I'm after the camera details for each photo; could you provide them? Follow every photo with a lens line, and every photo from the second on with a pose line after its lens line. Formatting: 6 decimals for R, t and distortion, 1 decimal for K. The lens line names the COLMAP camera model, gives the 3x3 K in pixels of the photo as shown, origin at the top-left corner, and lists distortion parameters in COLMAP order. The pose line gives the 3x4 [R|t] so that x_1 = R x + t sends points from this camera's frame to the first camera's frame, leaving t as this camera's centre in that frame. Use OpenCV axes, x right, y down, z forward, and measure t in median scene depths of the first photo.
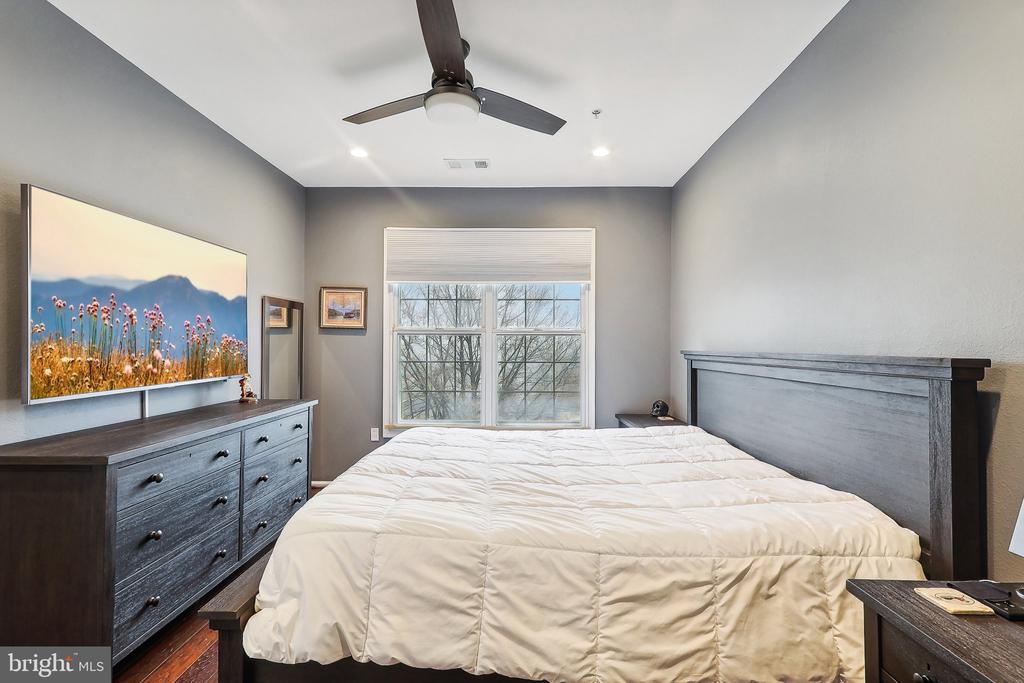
lens RADIAL K [[474.0, 0, 507.9], [0, 474.0, 343.8], [0, 0, 1]] dist [0.011900, -0.000735]
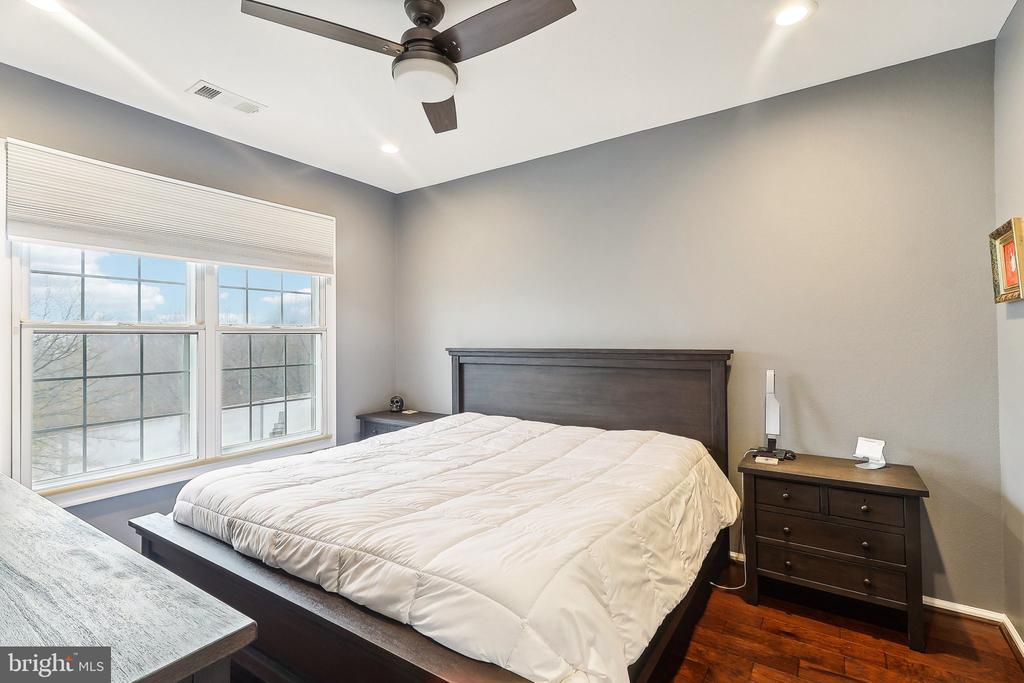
lens RADIAL K [[474.0, 0, 507.9], [0, 474.0, 343.8], [0, 0, 1]] dist [0.011900, -0.000735]
pose [[0.550132, -0.019945, 0.834840, -0.513161], [0.008490, 0.999797, 0.018291, -0.016089], [-0.835035, -0.002974, 0.550189, 0.266868]]
